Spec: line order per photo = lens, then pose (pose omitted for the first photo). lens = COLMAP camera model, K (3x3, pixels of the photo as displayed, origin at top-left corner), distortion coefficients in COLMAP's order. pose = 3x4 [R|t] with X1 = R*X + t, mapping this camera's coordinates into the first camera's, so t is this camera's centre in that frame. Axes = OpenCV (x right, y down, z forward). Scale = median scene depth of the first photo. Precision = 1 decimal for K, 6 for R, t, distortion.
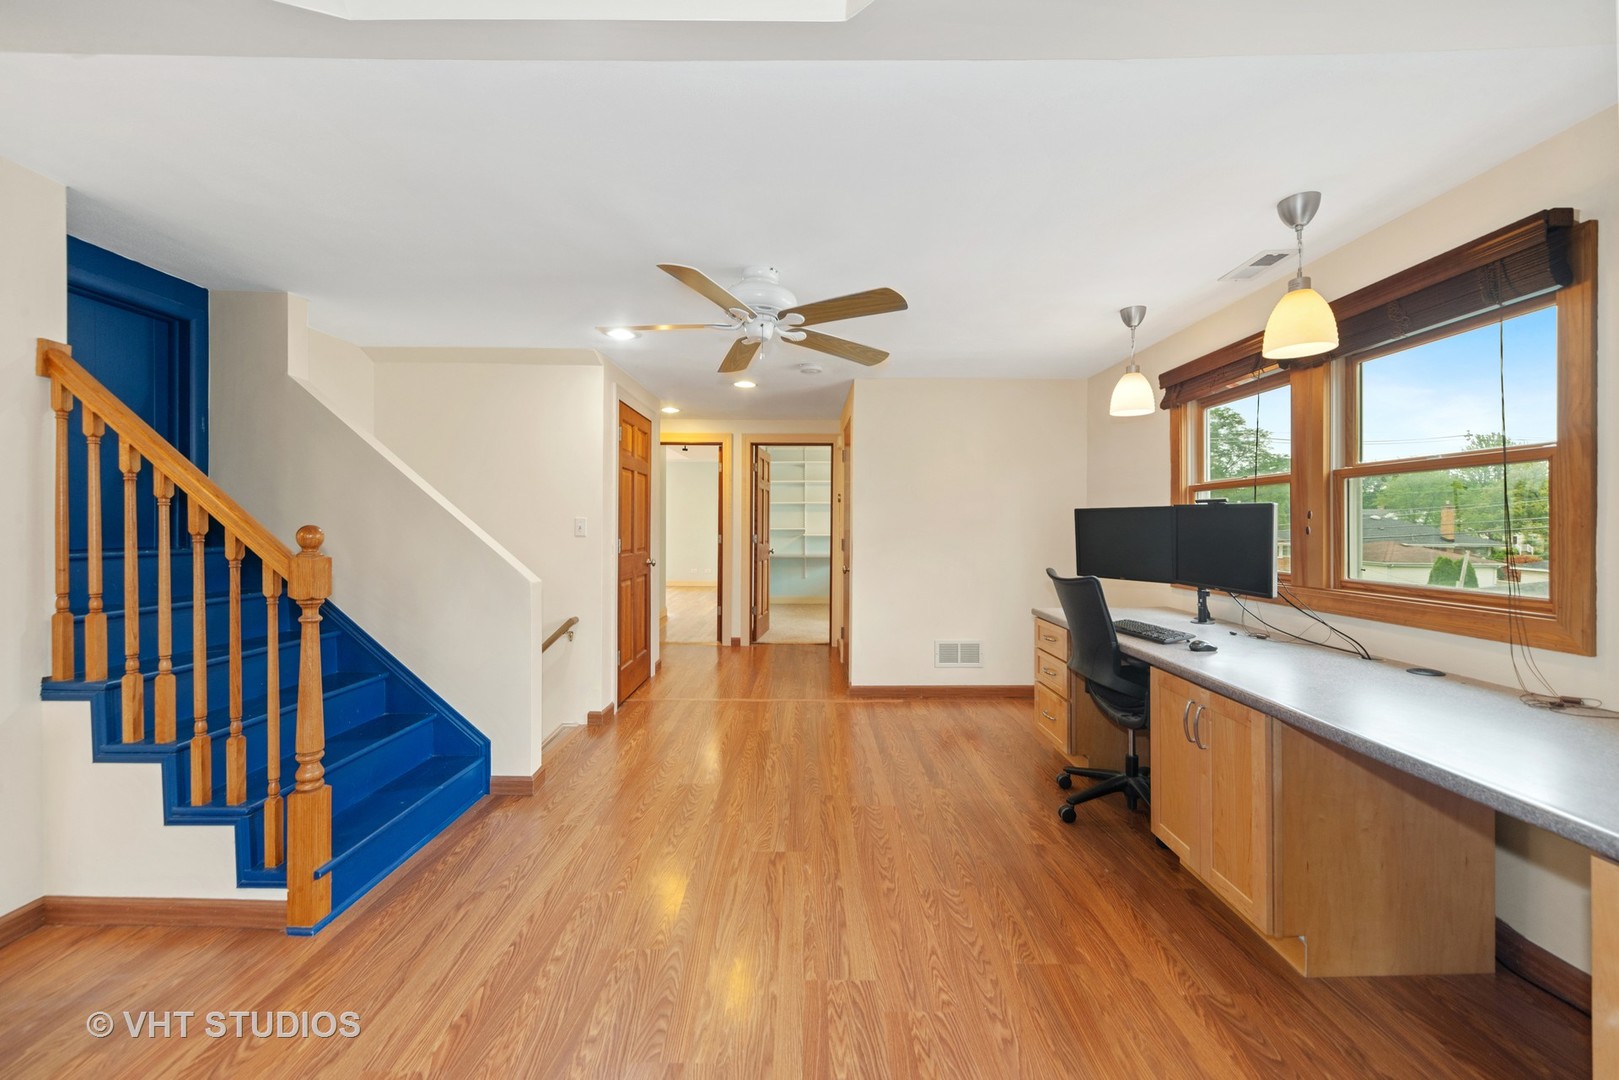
lens RADIAL K [[687.8, 0, 813.1], [0, 687.8, 518.9], [0, 0, 1]] dist [0.000000, -0.000014]
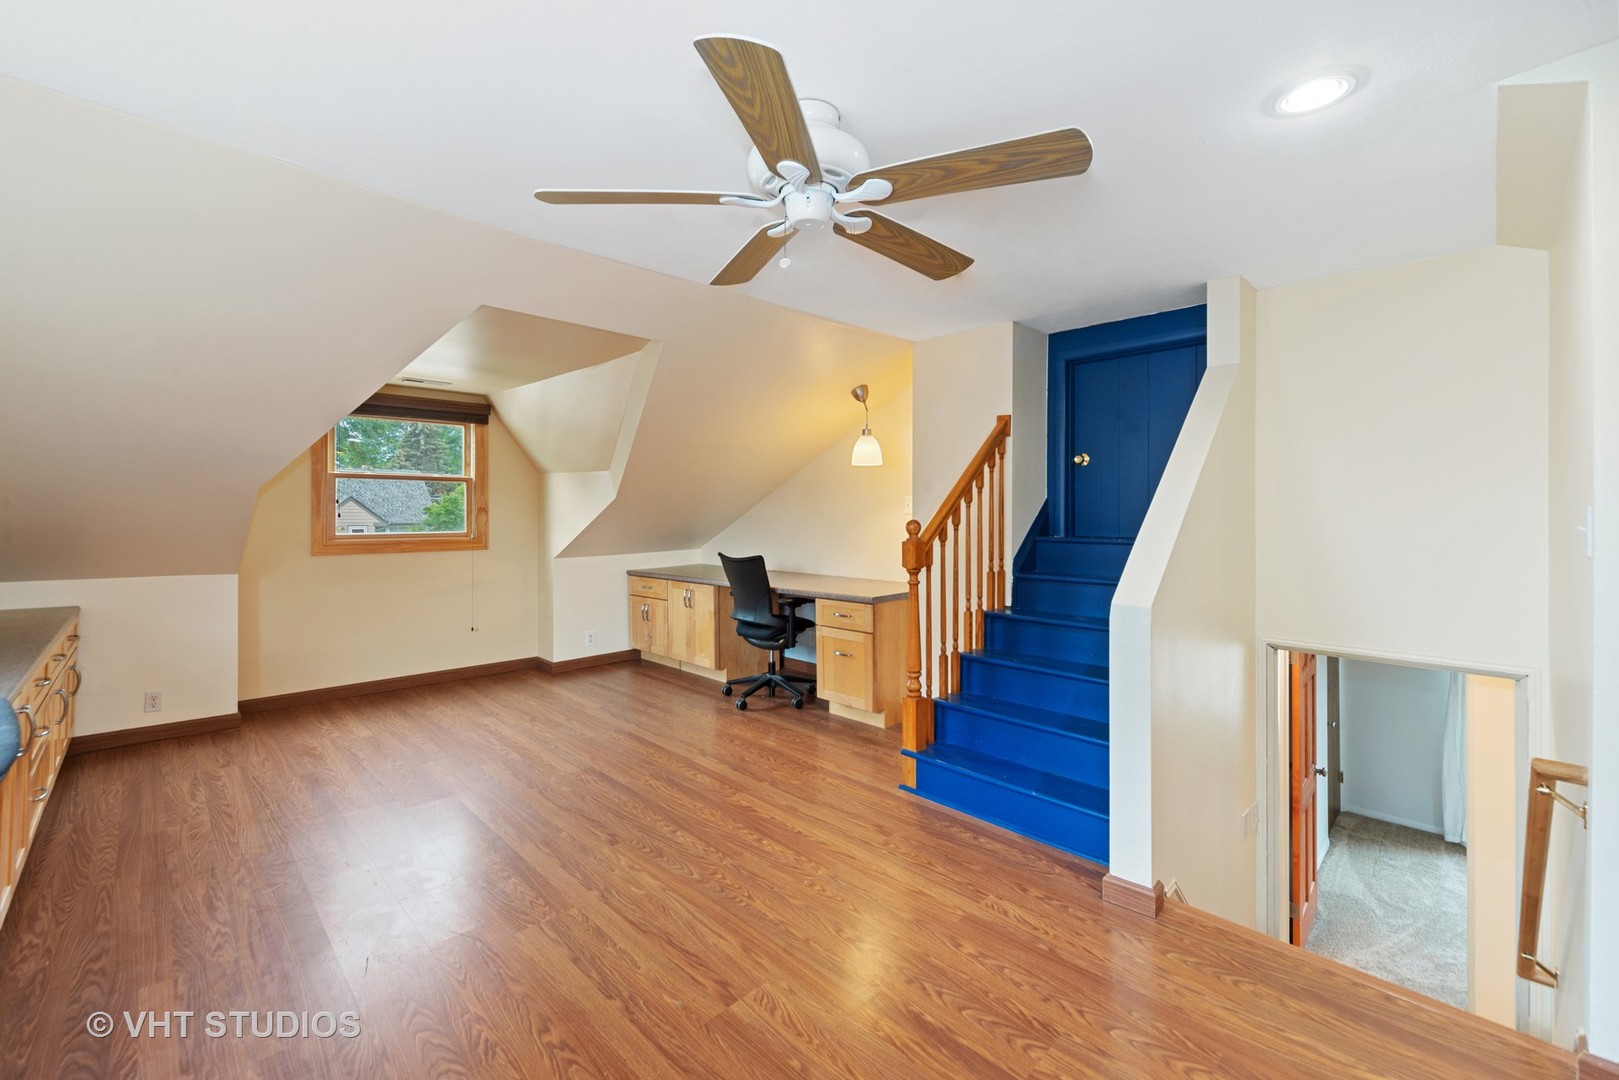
lens RADIAL K [[687.8, 0, 813.1], [0, 687.8, 518.9], [0, 0, 1]] dist [0.000000, -0.000014]
pose [[-0.730149, -0.001452, -0.683286, 0.412181], [-0.000457, 0.999999, -0.001637, 0.006798], [0.683287, -0.000883, -0.730149, 1.773825]]
